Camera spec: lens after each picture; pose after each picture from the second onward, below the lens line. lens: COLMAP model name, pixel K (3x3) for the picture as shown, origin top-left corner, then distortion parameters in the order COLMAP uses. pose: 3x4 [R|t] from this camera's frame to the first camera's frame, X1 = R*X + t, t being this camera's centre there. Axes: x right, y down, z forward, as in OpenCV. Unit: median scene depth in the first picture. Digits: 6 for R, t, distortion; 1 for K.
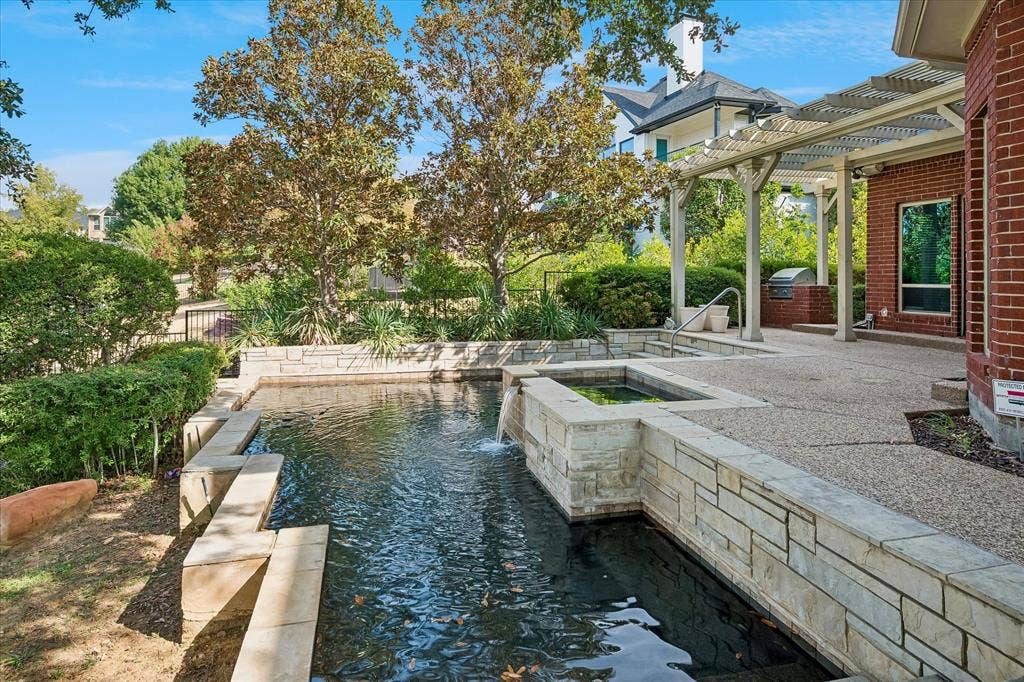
lens RADIAL K [[564.1, 0, 494.4], [0, 564.1, 299.4], [0, 0, 1]] dist [0.006552, 0.001408]
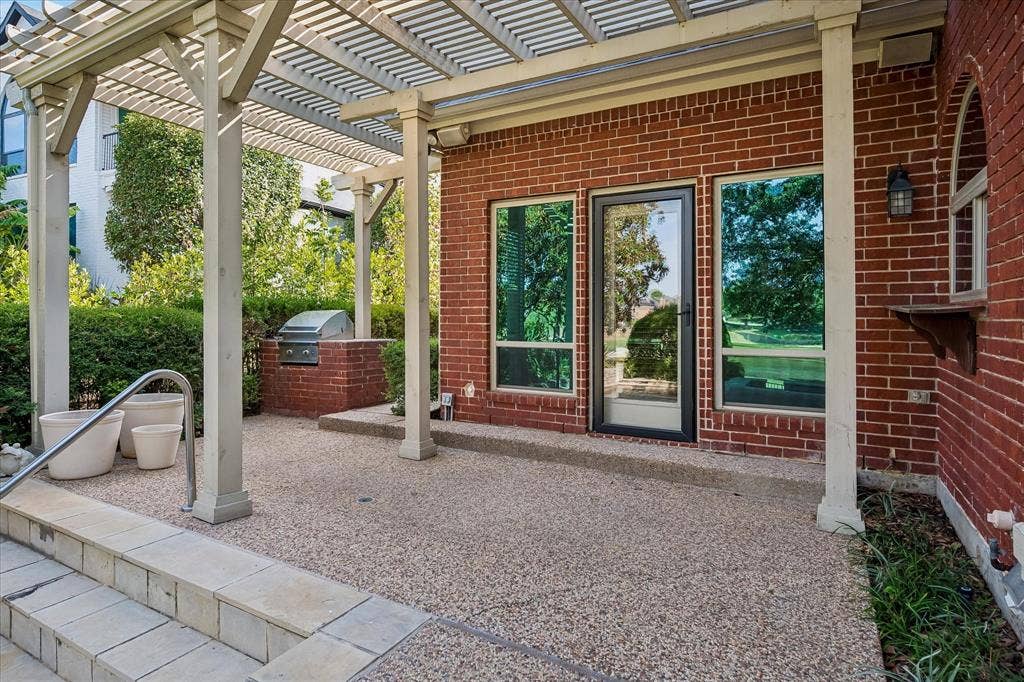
lens RADIAL K [[564.1, 0, 494.4], [0, 564.1, 299.4], [0, 0, 1]] dist [0.006552, 0.001408]
pose [[0.695197, 0.029257, 0.718224, 0.296808], [0.022842, 0.997768, -0.062754, -0.032908], [-0.718456, 0.060032, 0.692977, 0.586697]]
